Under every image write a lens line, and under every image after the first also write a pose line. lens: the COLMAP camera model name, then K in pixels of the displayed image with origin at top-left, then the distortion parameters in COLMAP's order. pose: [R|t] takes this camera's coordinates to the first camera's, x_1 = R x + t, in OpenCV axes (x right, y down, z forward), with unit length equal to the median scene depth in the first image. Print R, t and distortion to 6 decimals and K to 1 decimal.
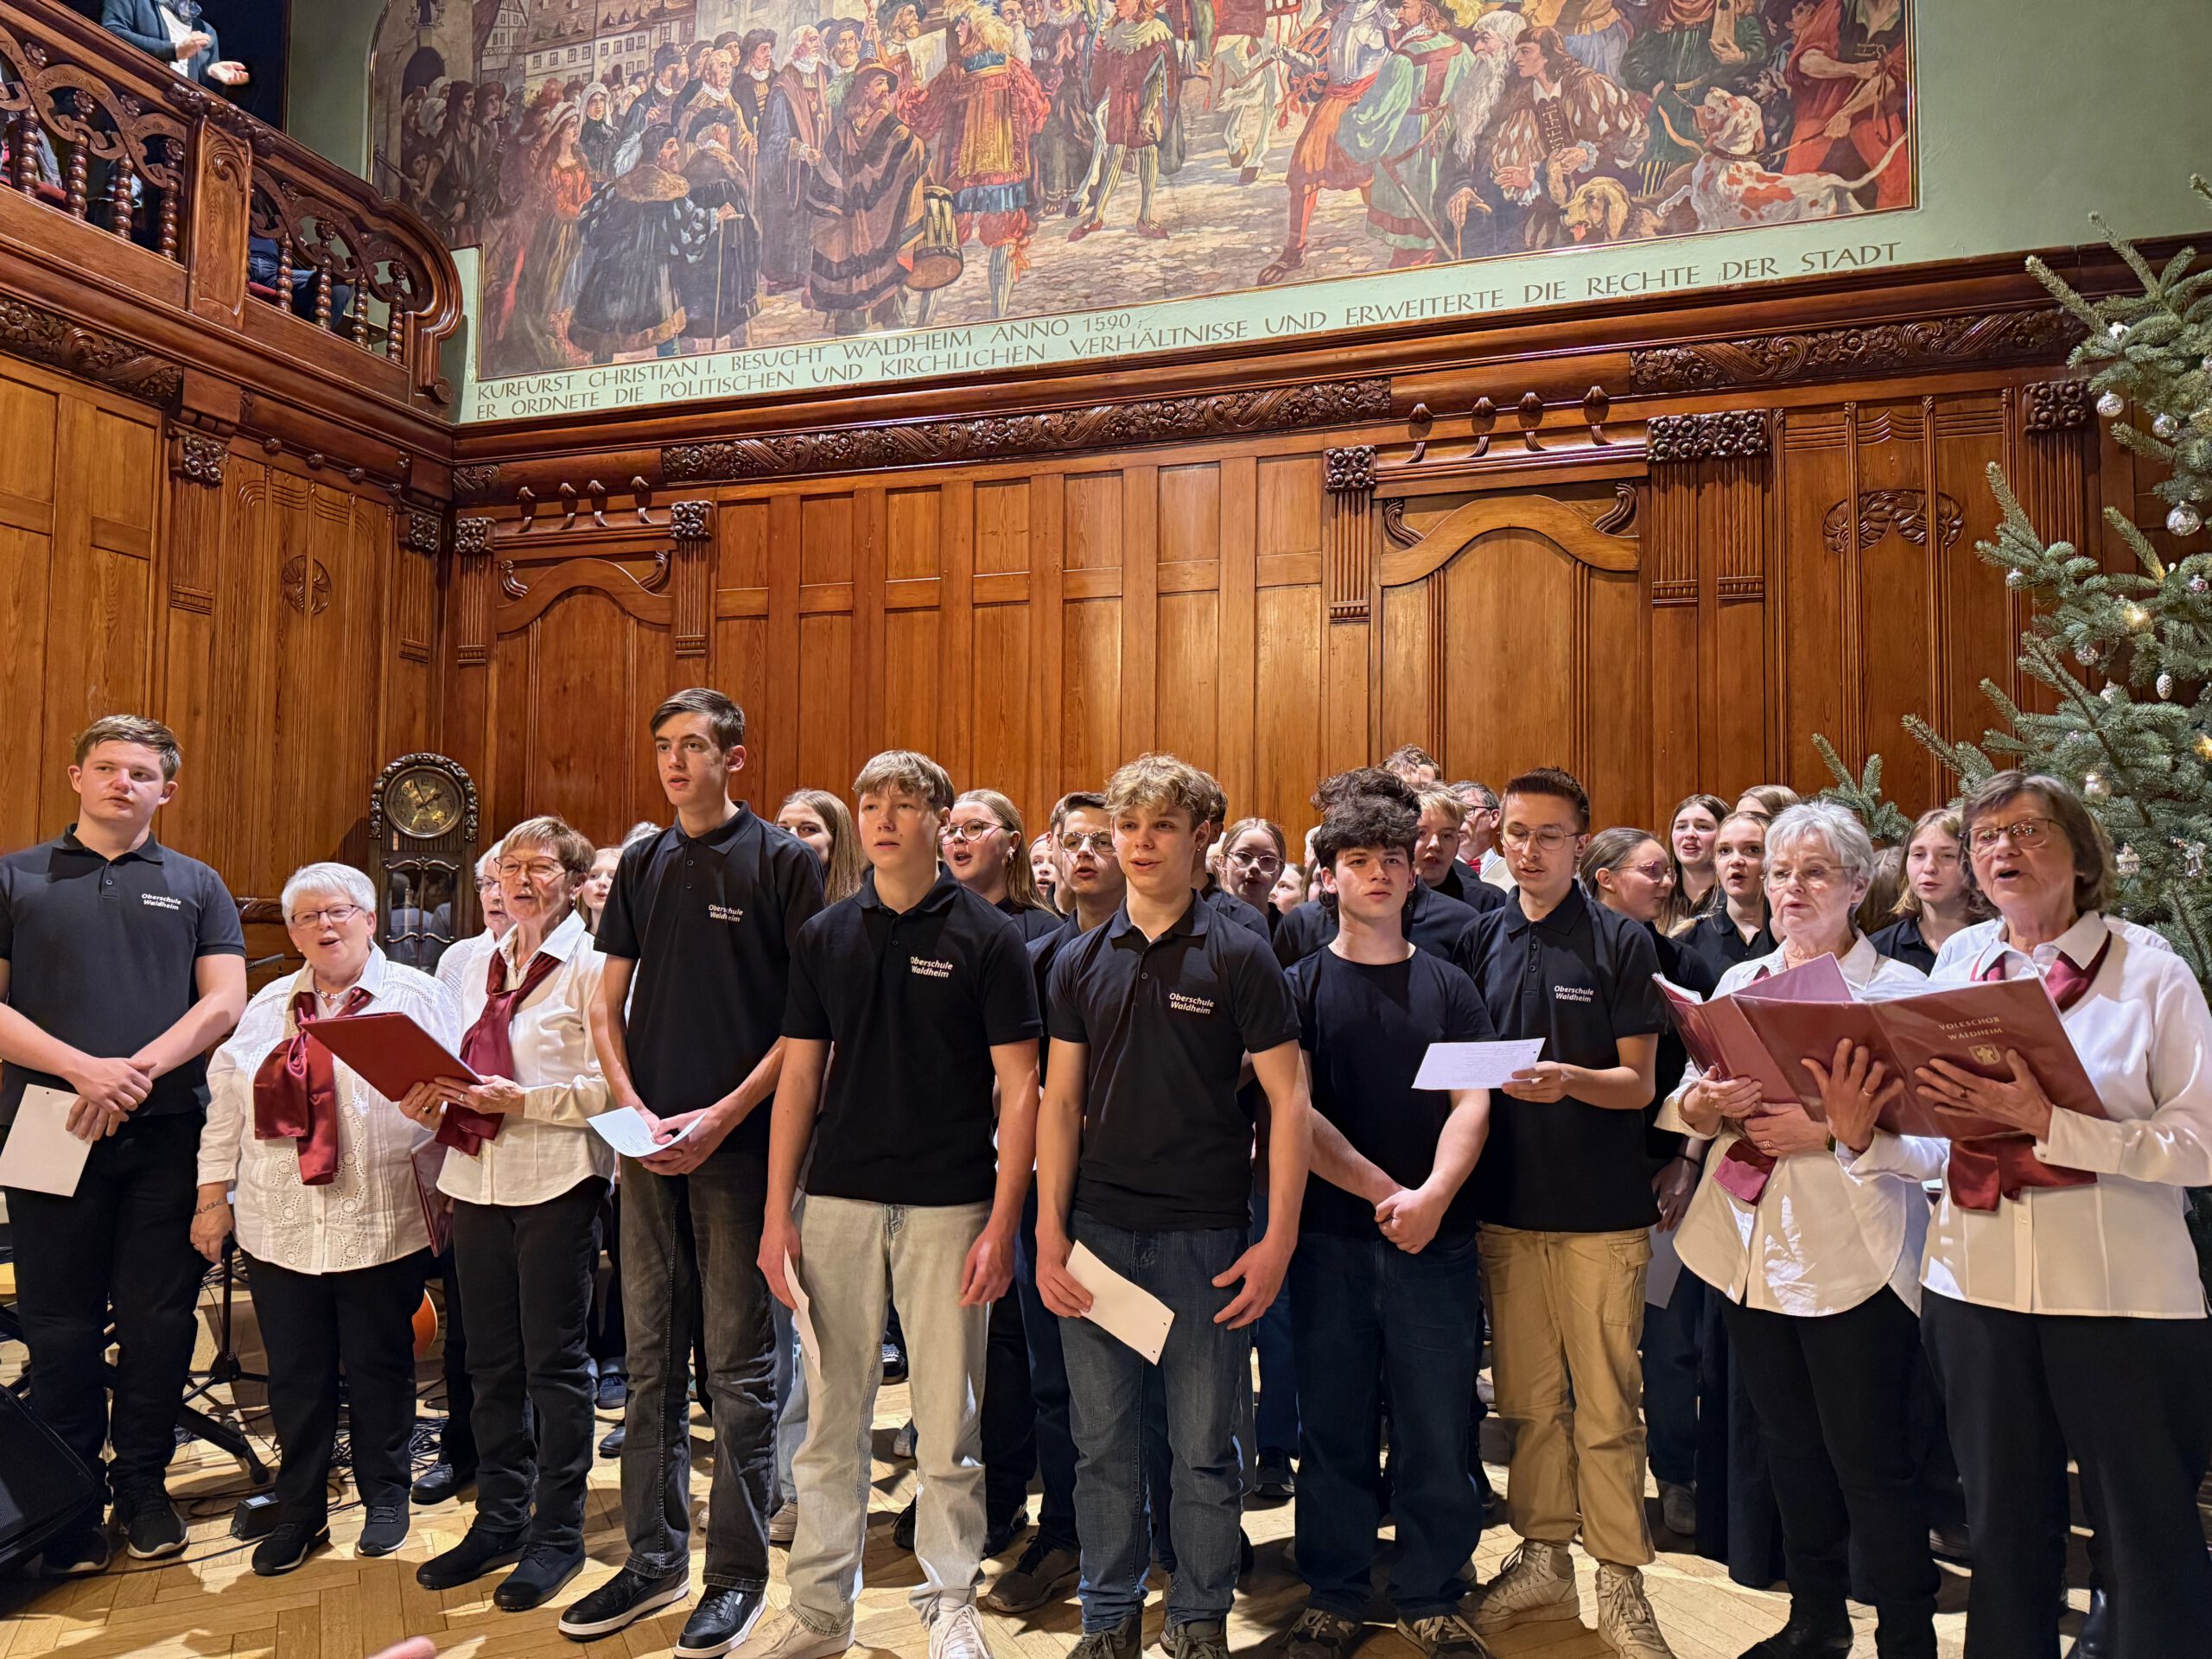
lens RADIAL K [[1555.4, 0, 1112.3], [0, 1555.4, 840.3], [0, 0, 1]] dist [0.021435, -0.024123]
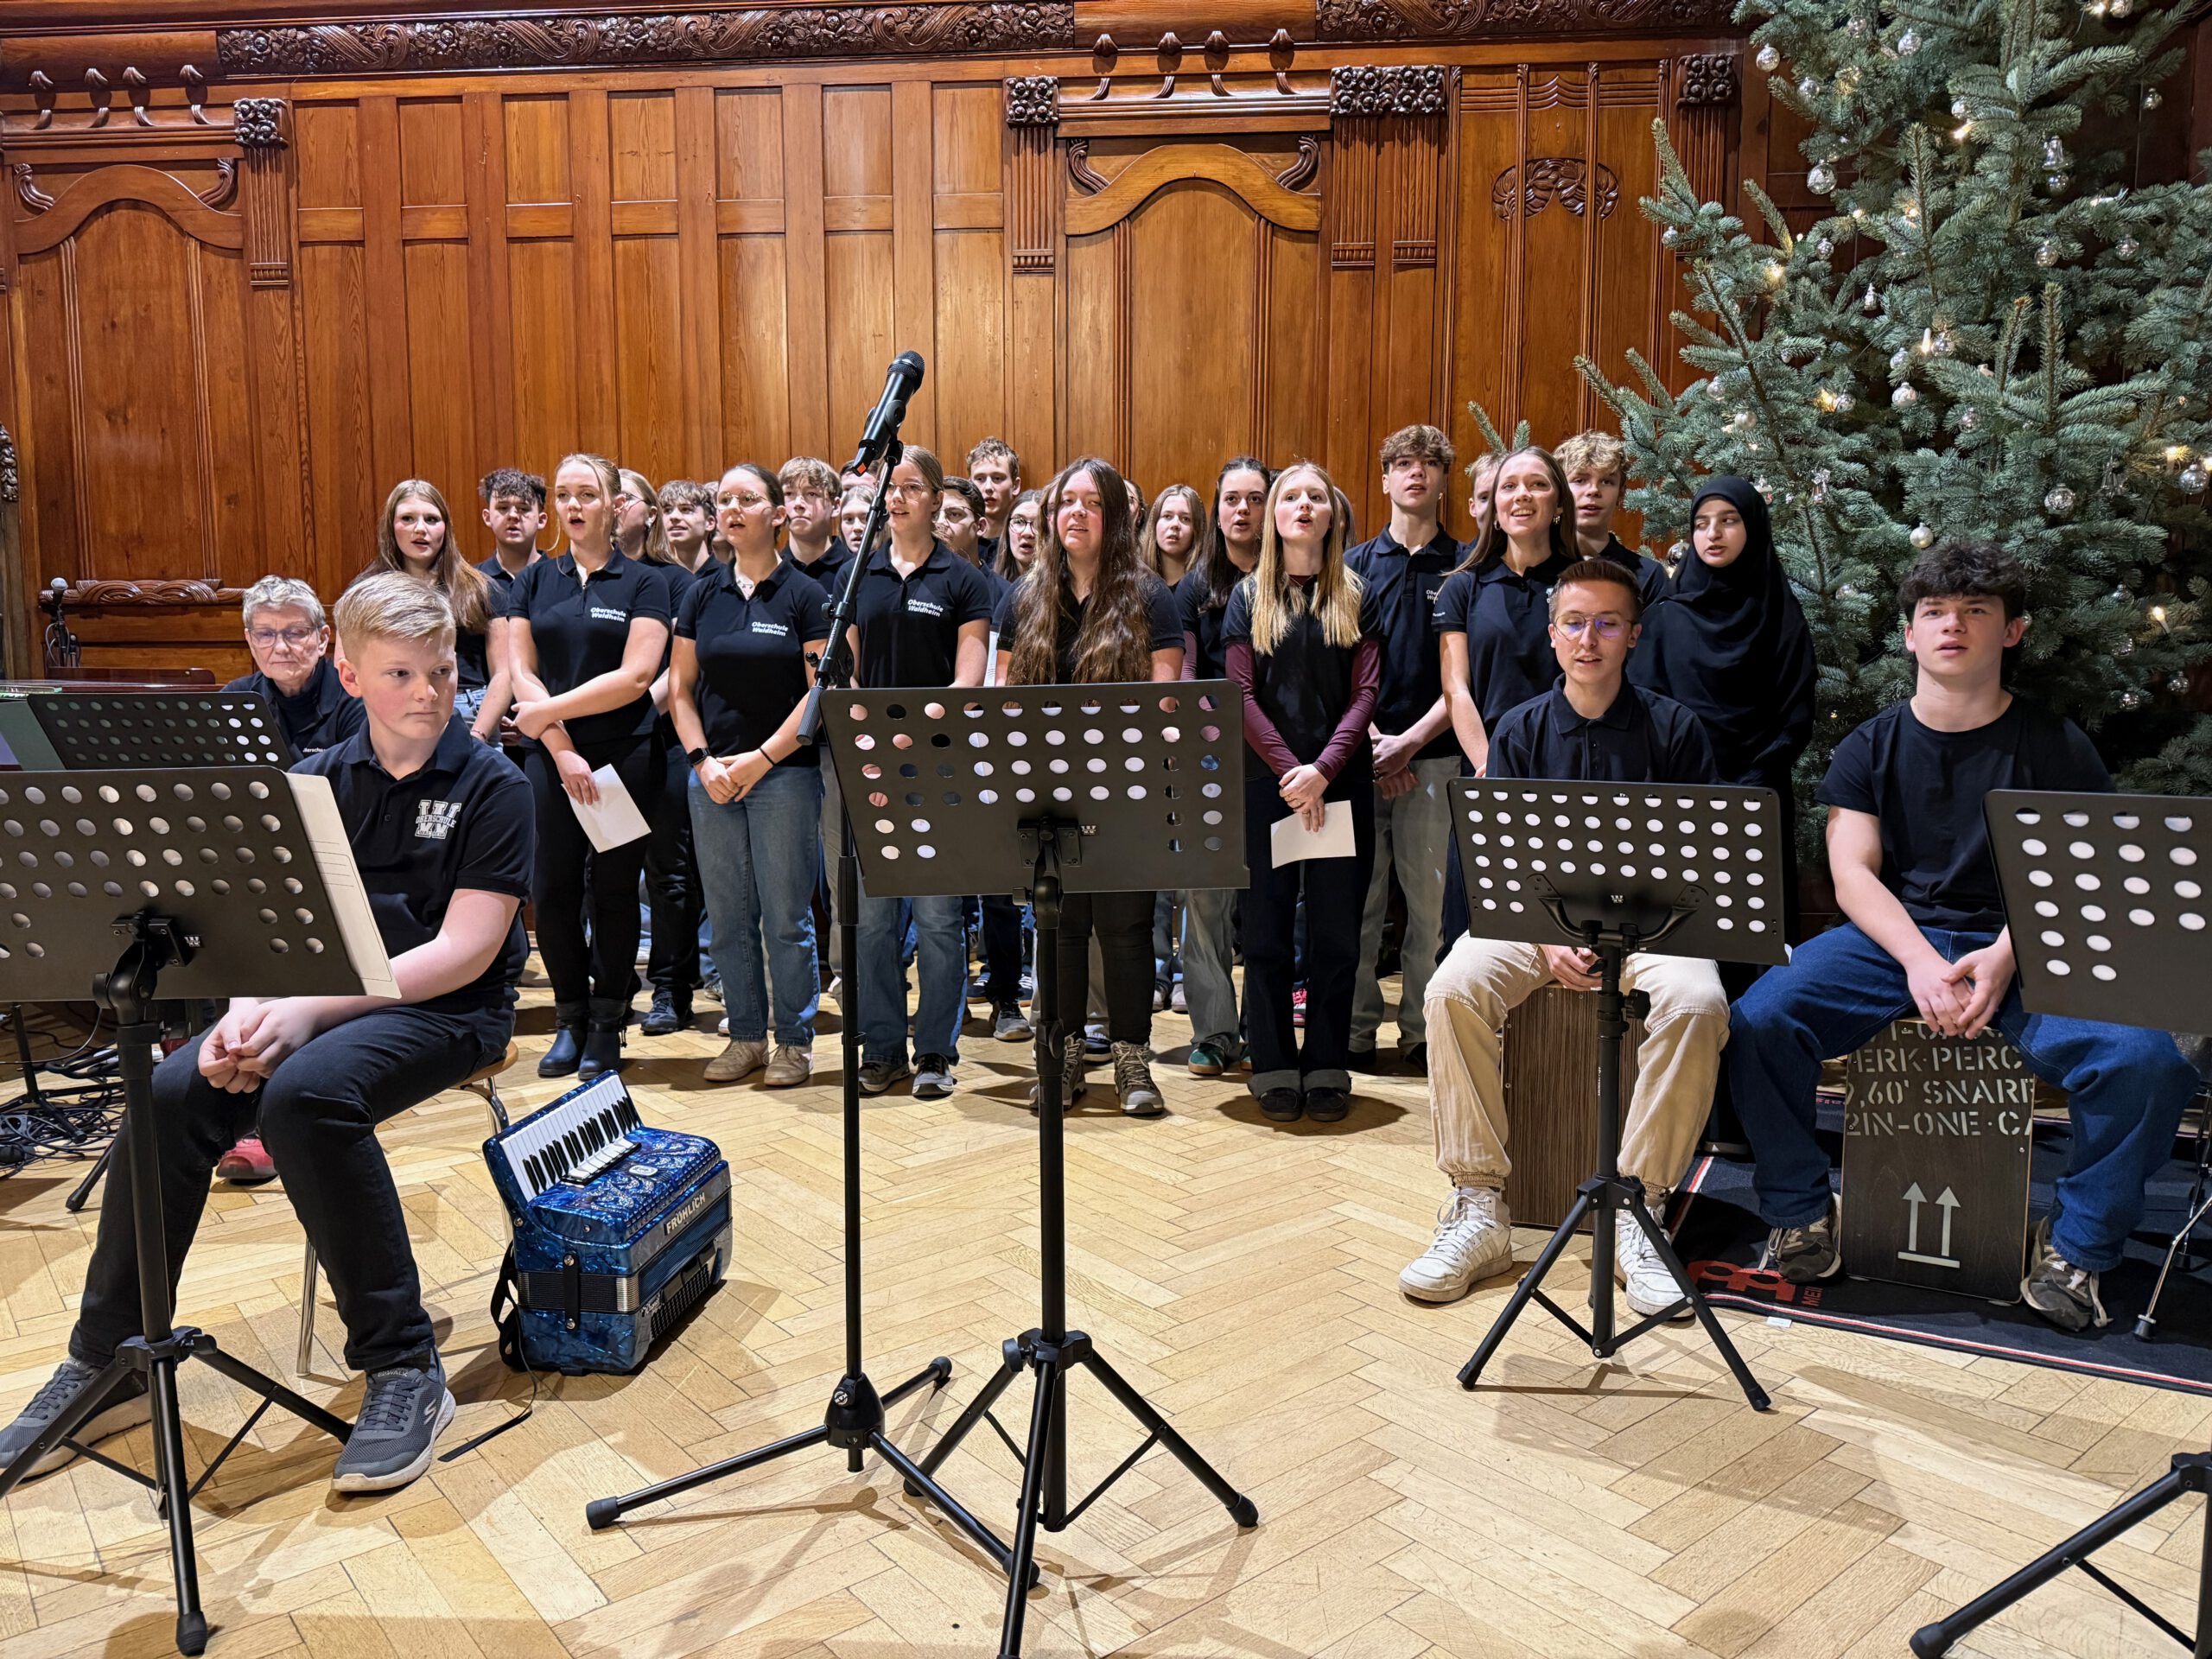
lens RADIAL K [[1555.4, 0, 1105.4], [0, 1555.4, 843.7], [0, 0, 1]] dist [0.021435, -0.024123]
pose [[0.973314, -0.031630, 0.227287, -0.032903], [-0.005097, 0.987231, 0.159216, 0.053759], [-0.229421, -0.156125, 0.960724, 0.013020]]
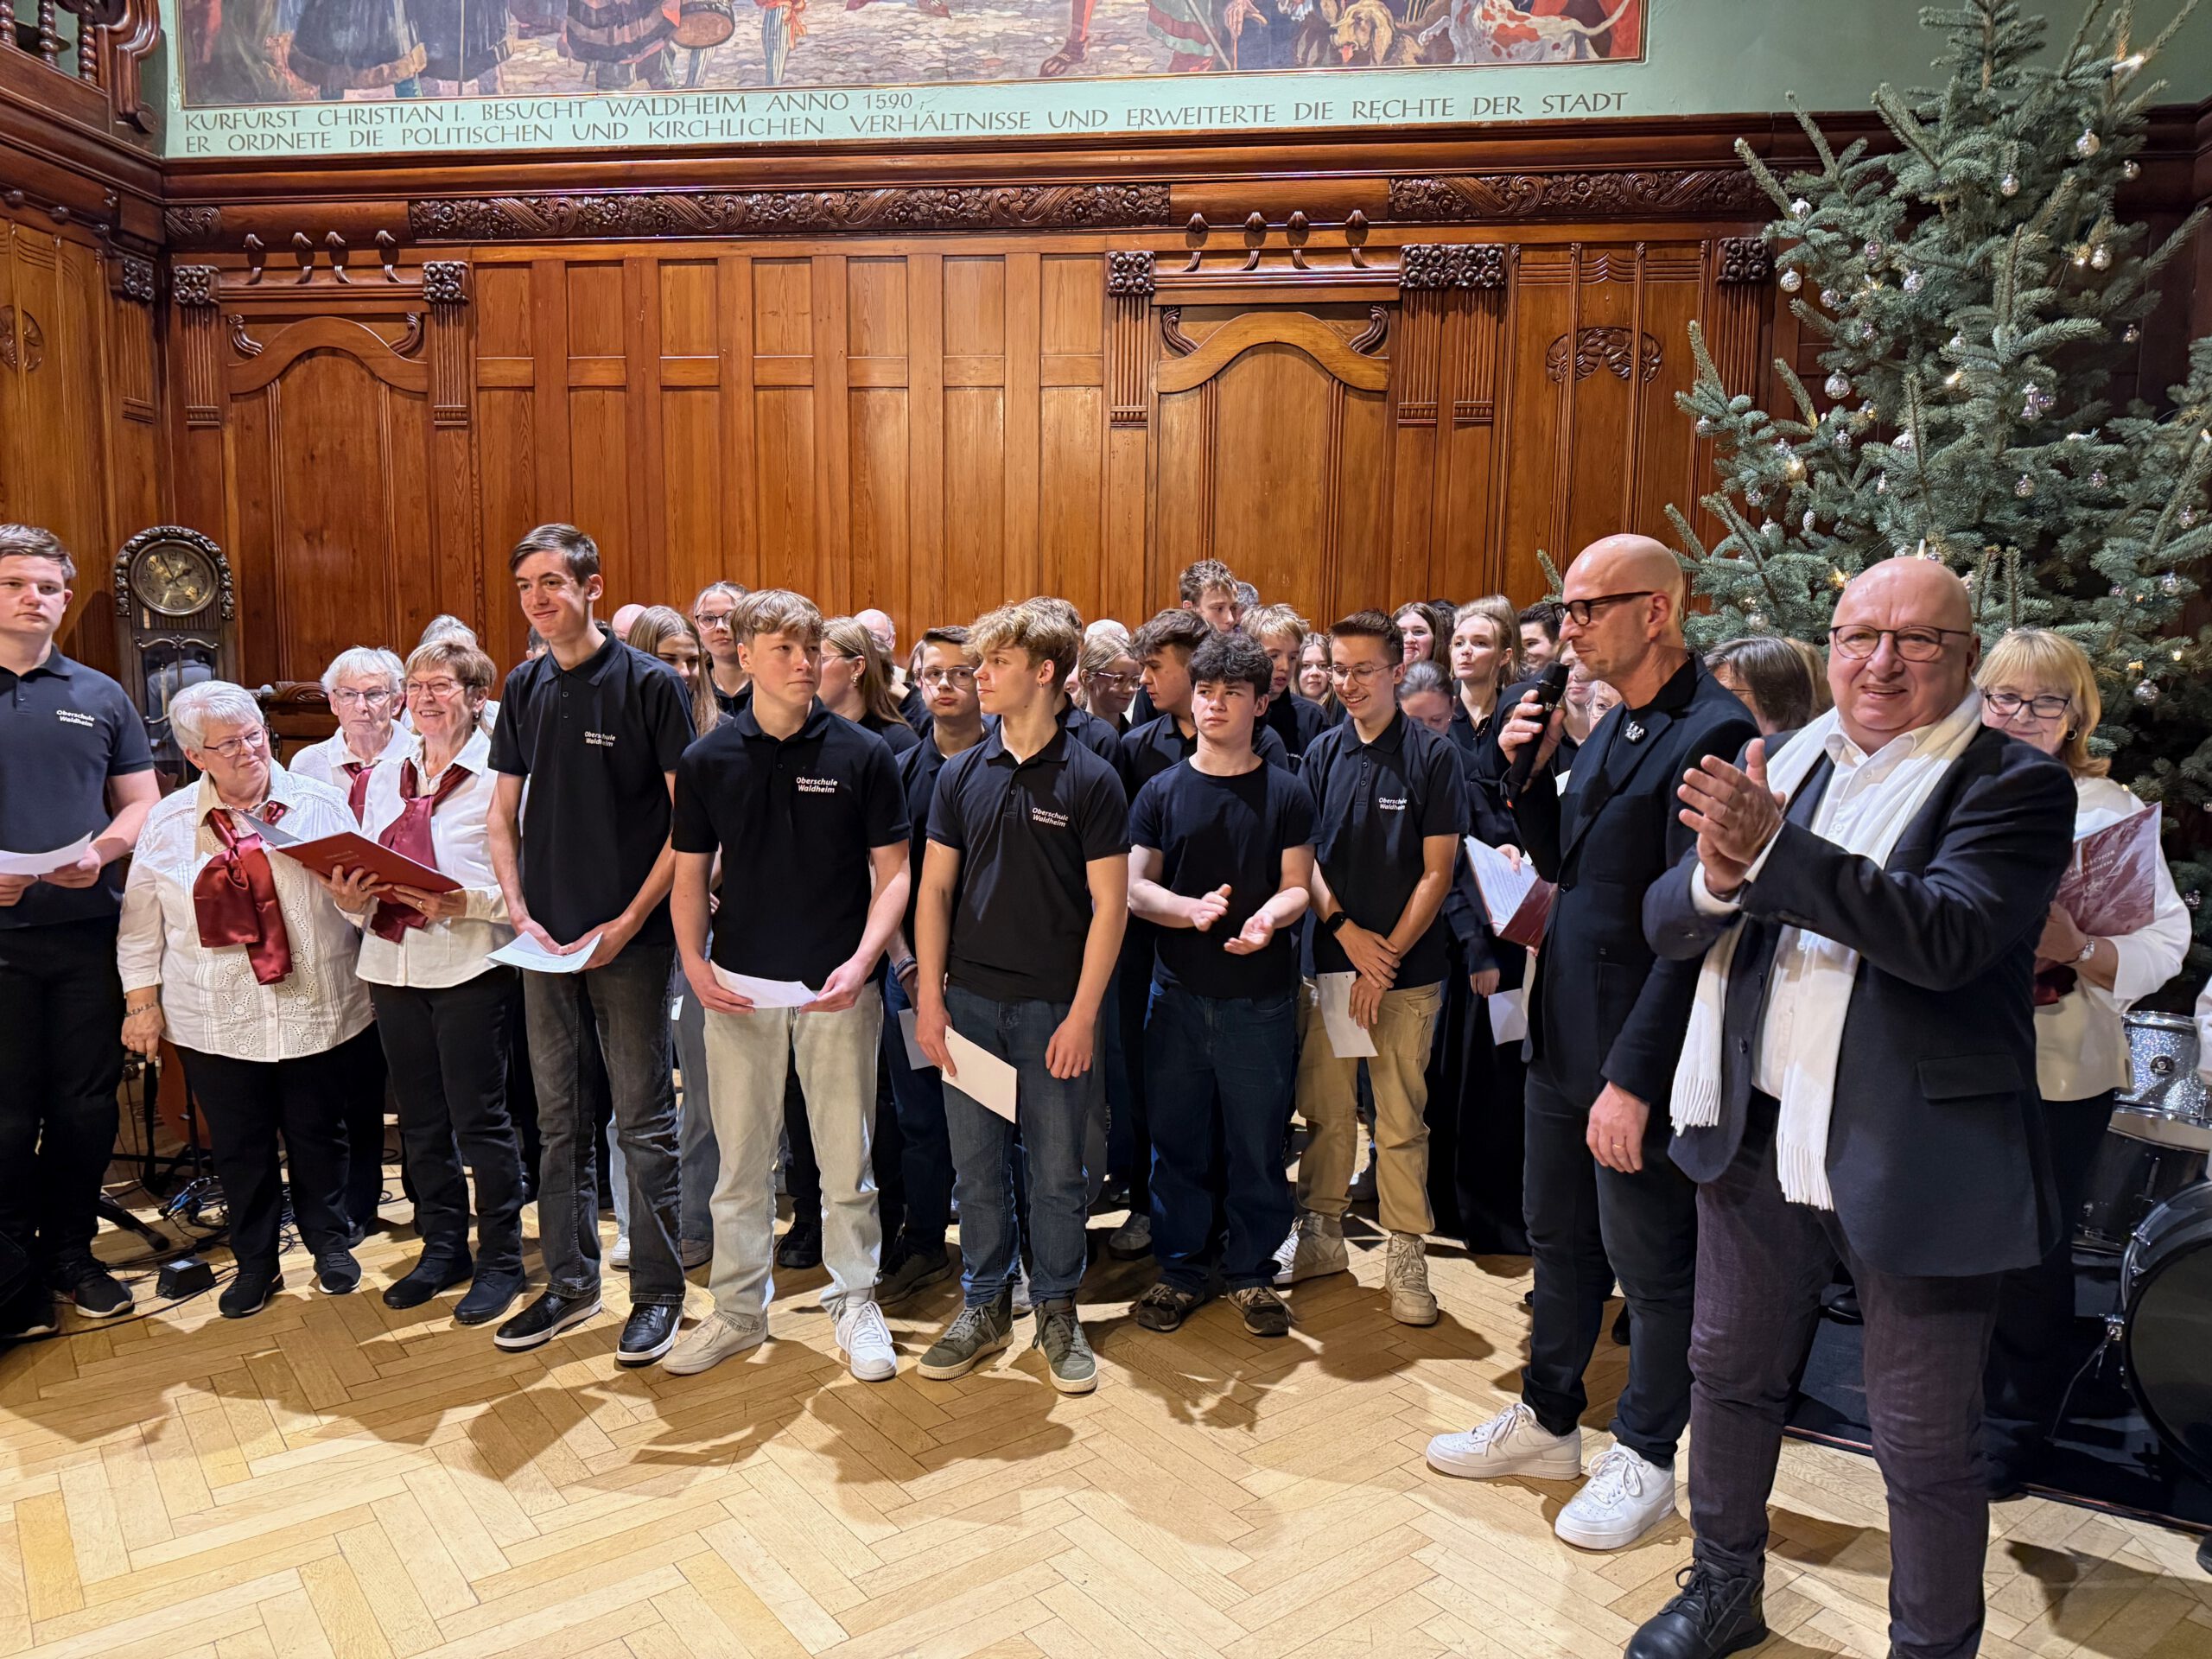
lens RADIAL K [[1555.4, 0, 1100.9], [0, 1555.4, 848.6], [0, 0, 1]] dist [0.021435, -0.024123]
pose [[0.981726, -0.017758, 0.189469, -0.074187], [-0.014575, 0.985695, 0.167905, -0.034153], [-0.189740, -0.167598, 0.967424, -0.080802]]
